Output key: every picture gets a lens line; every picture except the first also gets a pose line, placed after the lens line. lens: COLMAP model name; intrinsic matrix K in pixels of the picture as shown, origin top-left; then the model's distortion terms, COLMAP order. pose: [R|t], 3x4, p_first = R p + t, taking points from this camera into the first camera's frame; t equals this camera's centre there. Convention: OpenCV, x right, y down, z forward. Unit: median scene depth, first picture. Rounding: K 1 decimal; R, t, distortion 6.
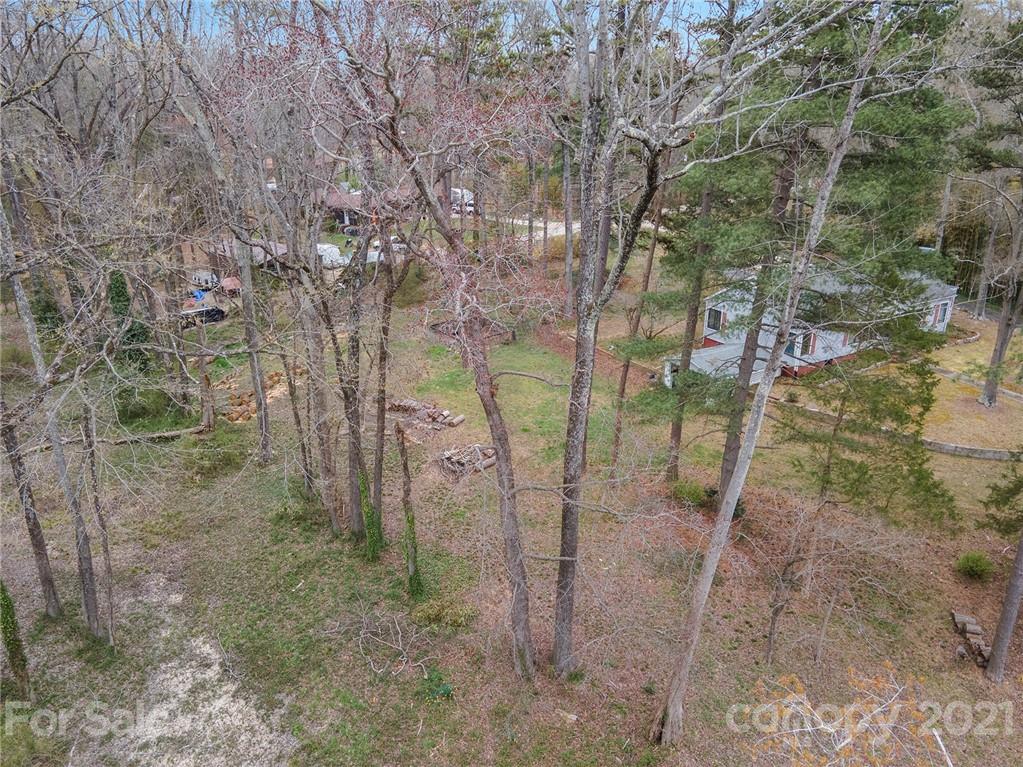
lens RADIAL K [[739.0, 0, 511.5], [0, 739.0, 383.5], [0, 0, 1]] dist [0.054601, 0.003355]
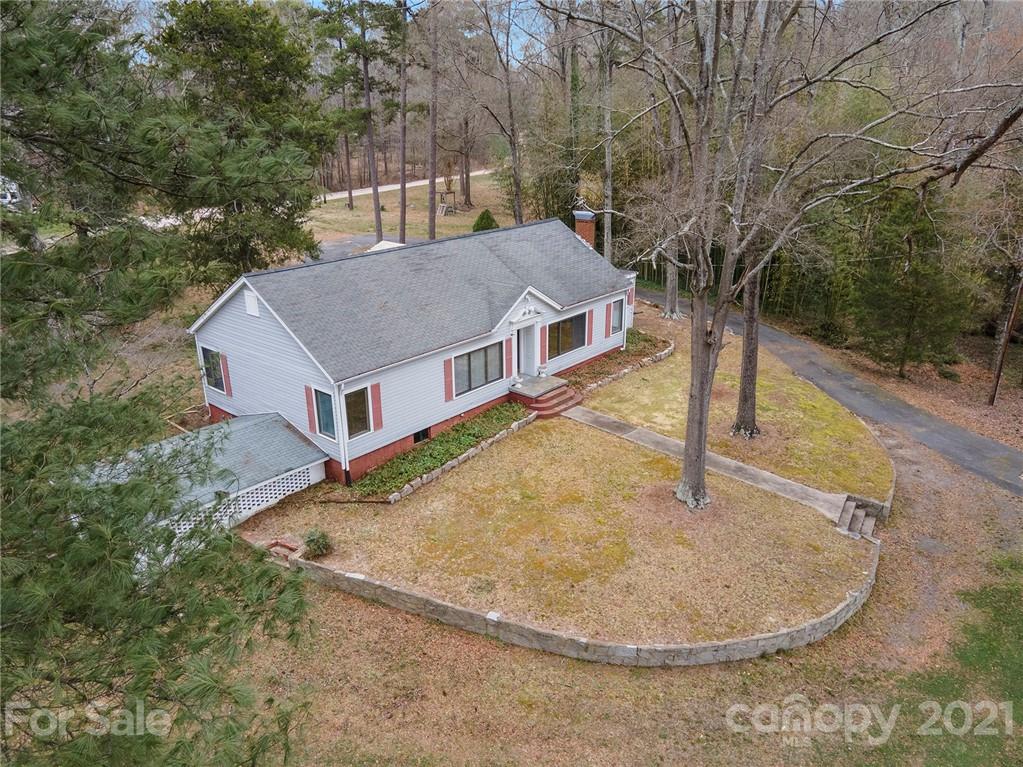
lens RADIAL K [[739.0, 0, 511.5], [0, 739.0, 383.5], [0, 0, 1]] dist [0.054601, 0.003355]
pose [[0.946909, -0.117072, 0.299429, 0.366408], [0.118258, 0.992881, 0.014224, -0.069345], [-0.298962, 0.021941, 0.954013, 0.546848]]
